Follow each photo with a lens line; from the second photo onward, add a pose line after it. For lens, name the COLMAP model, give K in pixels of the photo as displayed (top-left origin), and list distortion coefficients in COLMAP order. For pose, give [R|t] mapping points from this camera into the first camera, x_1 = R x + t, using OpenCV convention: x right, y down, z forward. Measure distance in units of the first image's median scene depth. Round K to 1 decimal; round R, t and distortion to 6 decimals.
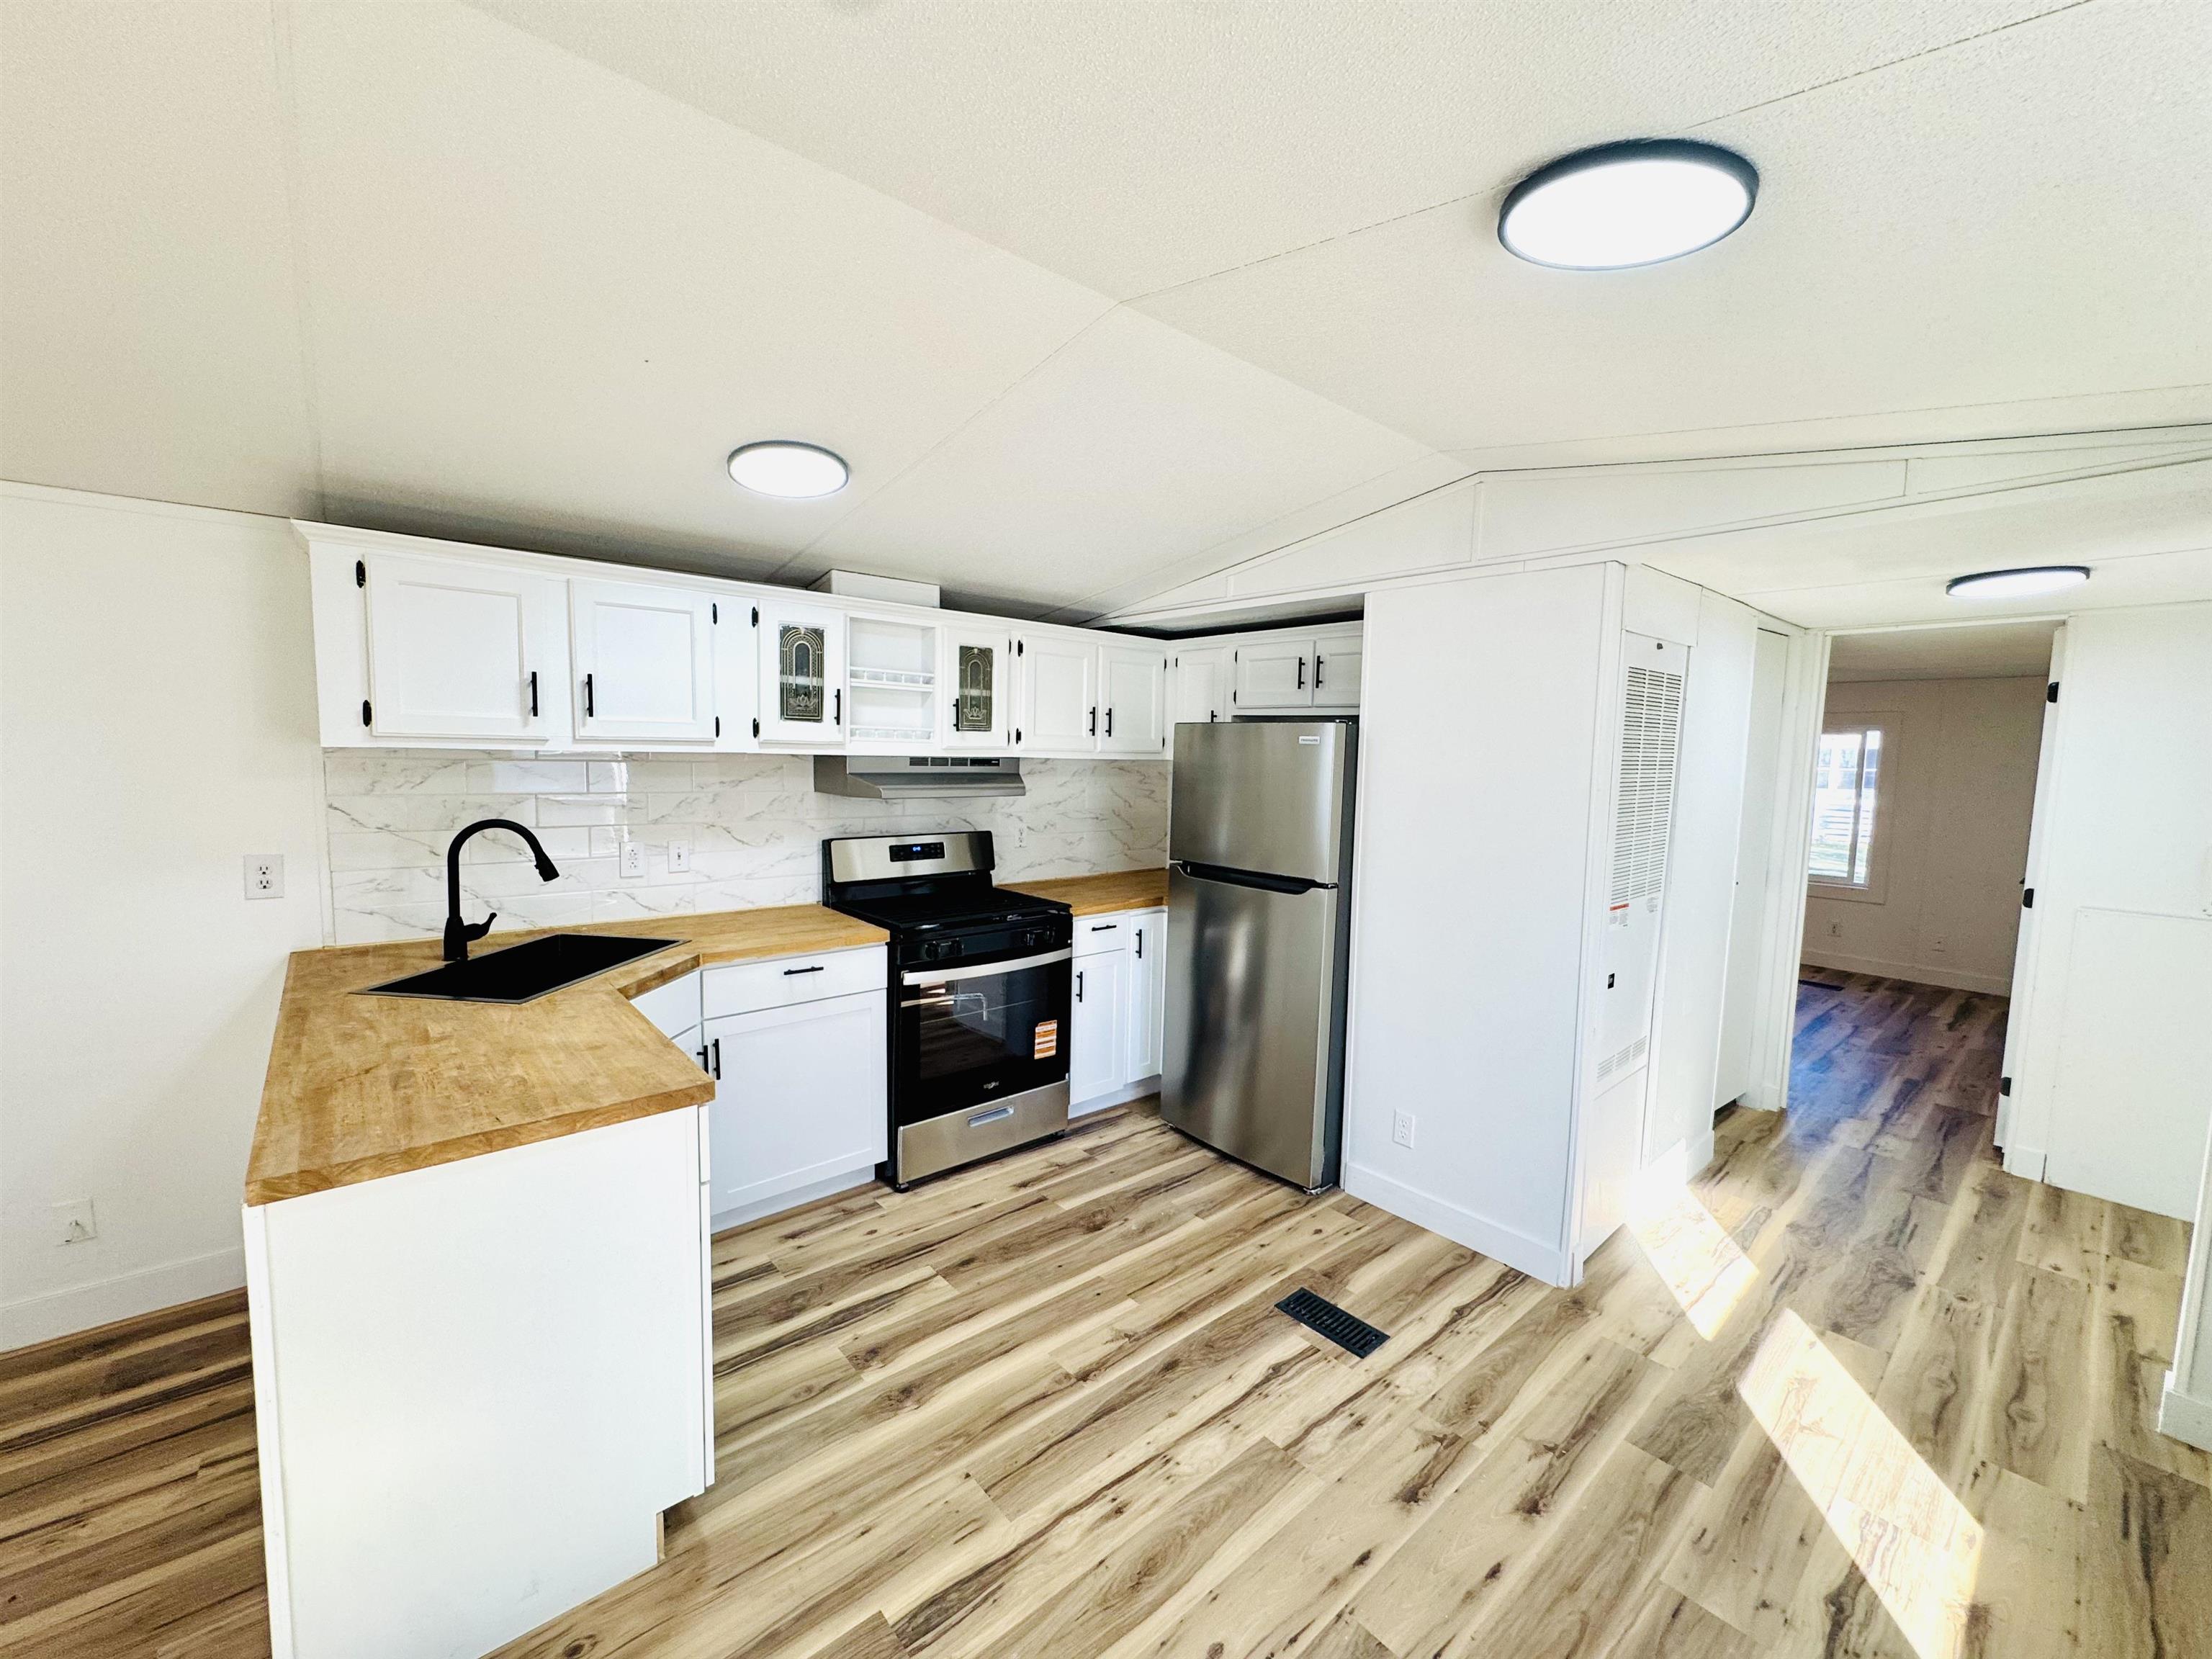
lens RADIAL K [[885.9, 0, 1107.2], [0, 885.9, 825.7], [0, 0, 1]] dist [-0.005737, 0.000831]
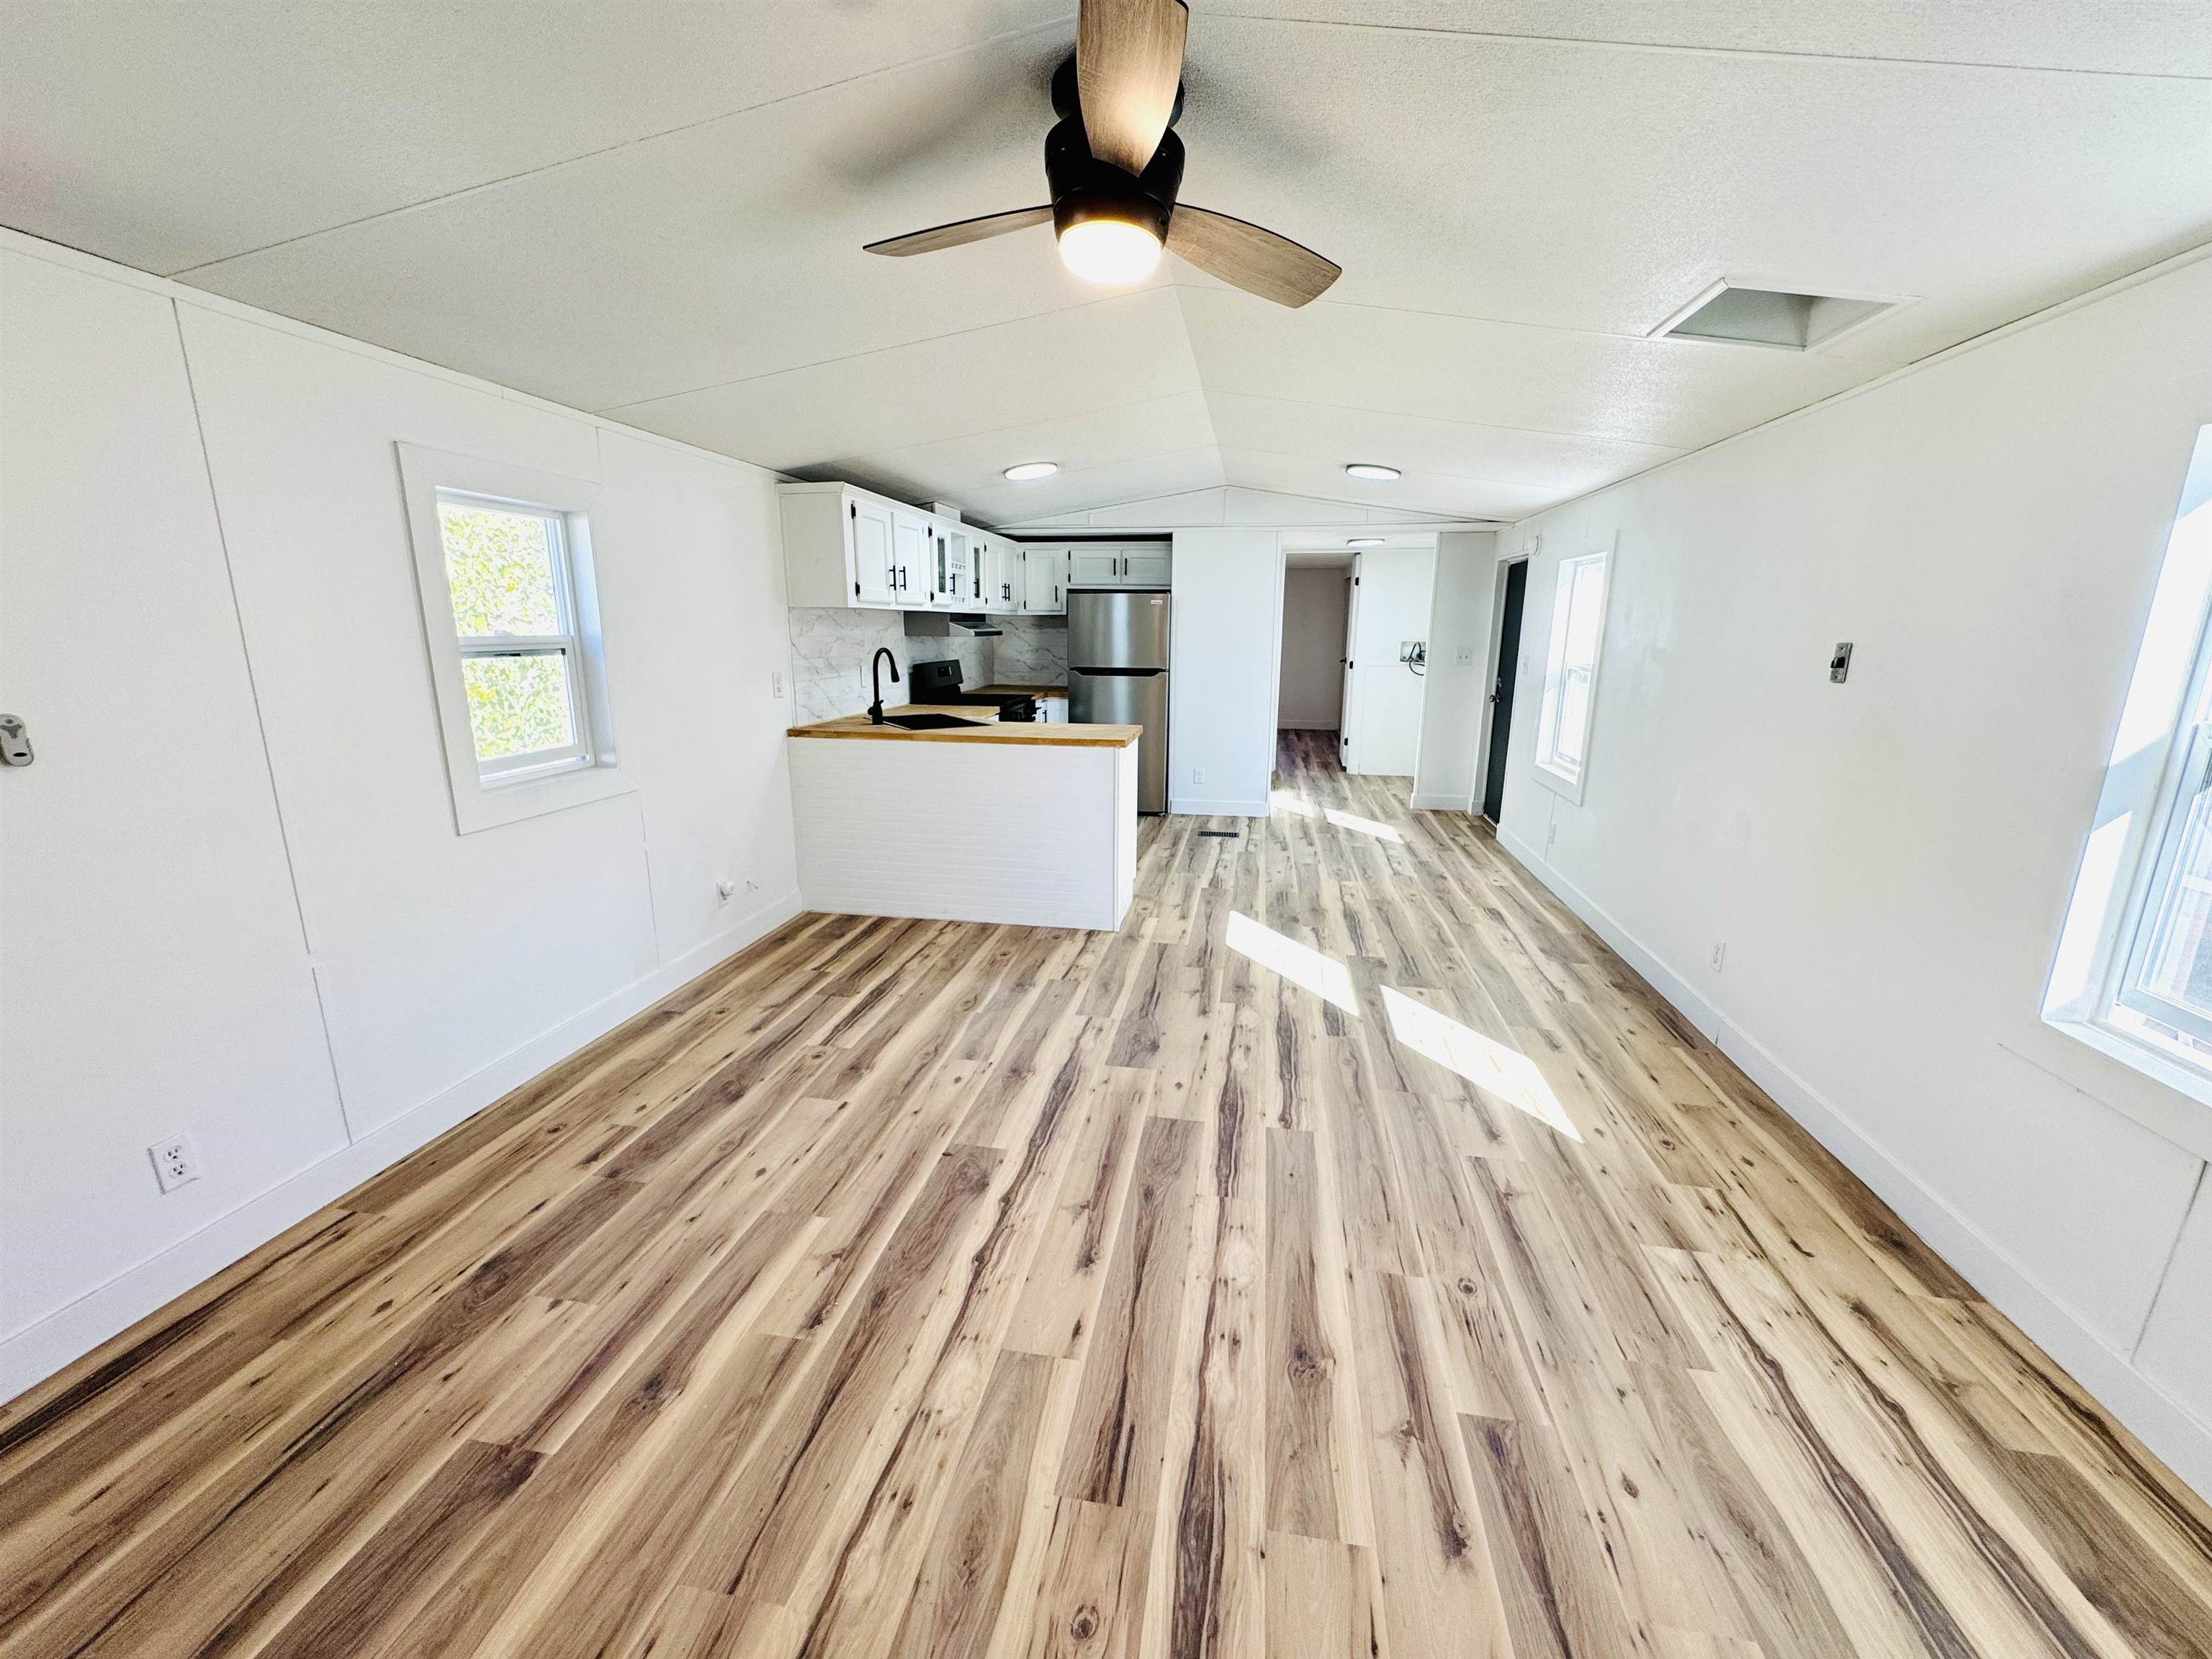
lens RADIAL K [[885.9, 0, 1112.6], [0, 885.9, 825.1], [0, 0, 1]] dist [-0.005737, 0.000831]
pose [[0.769087, -0.160028, 0.618786, -1.277870], [0.067926, 0.983130, 0.169828, 0.063785], [-0.635524, -0.088581, 0.766983, -0.628847]]
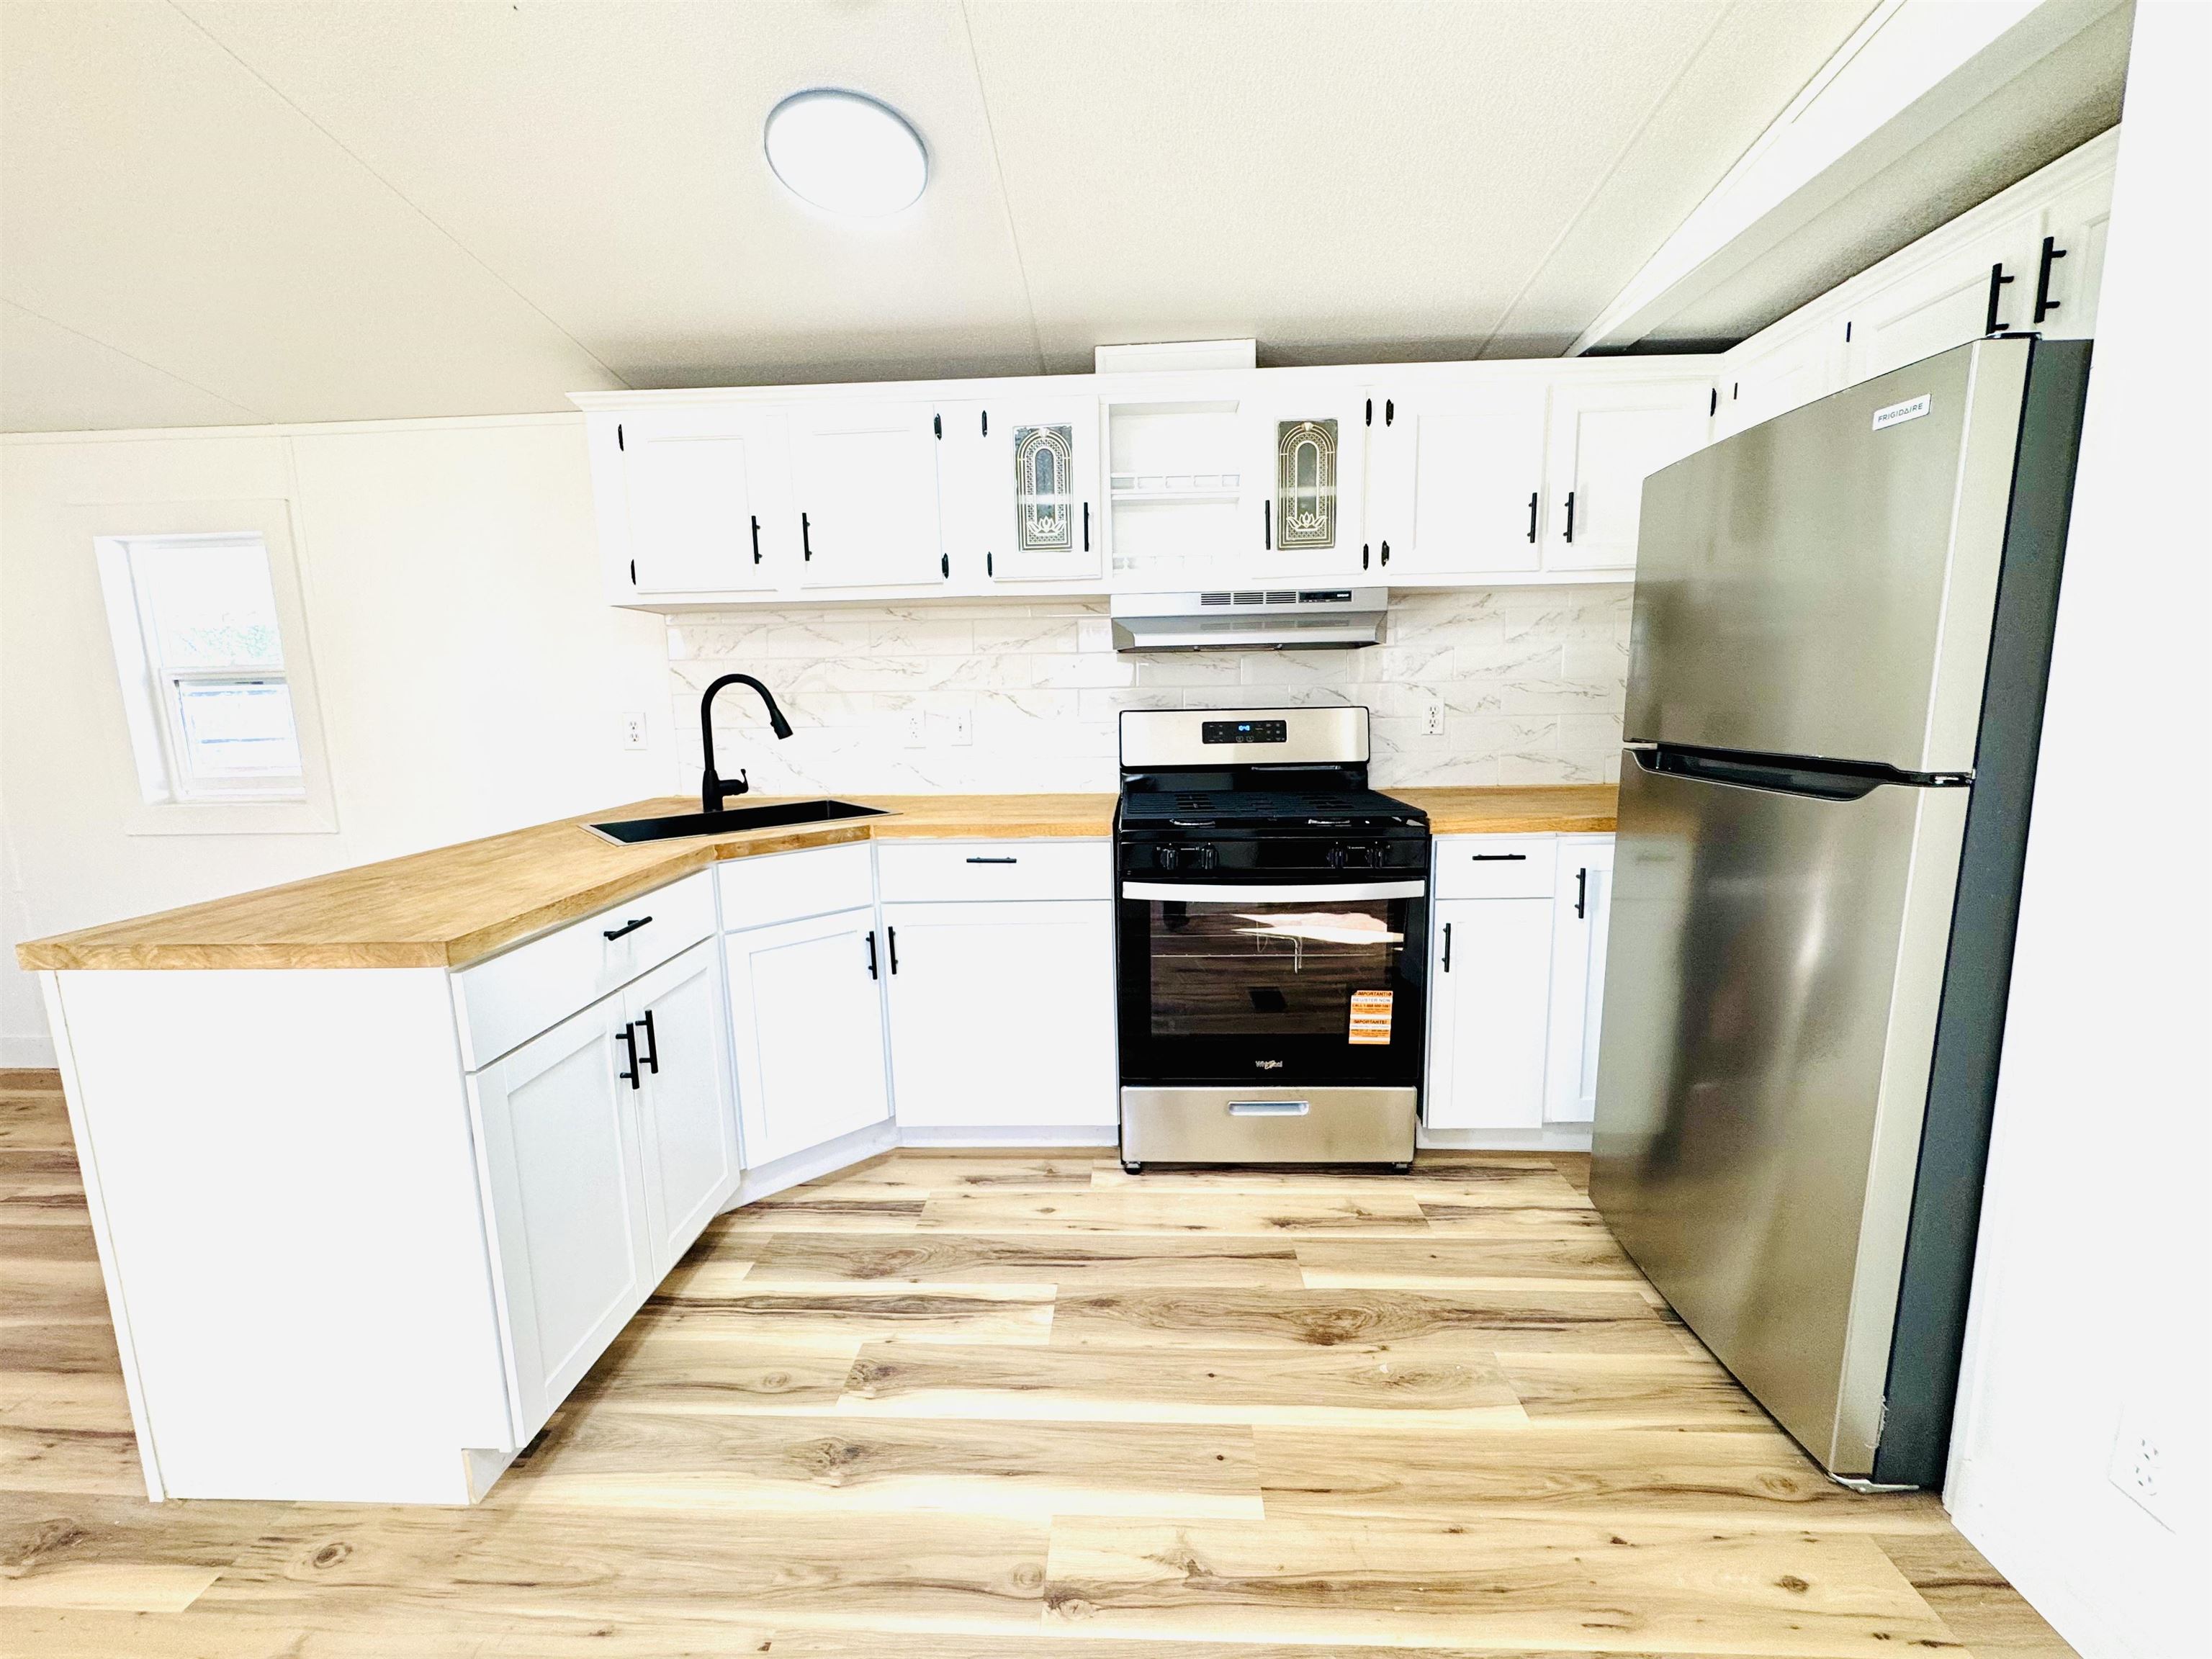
lens RADIAL K [[885.9, 0, 1107.3], [0, 885.9, 827.8], [0, 0, 1]] dist [-0.005737, 0.000831]
pose [[0.729229, 0.066312, -0.681049, 0.253530], [-0.022253, 0.997065, 0.073254, 0.069843], [0.683908, -0.038264, 0.728564, 0.464369]]
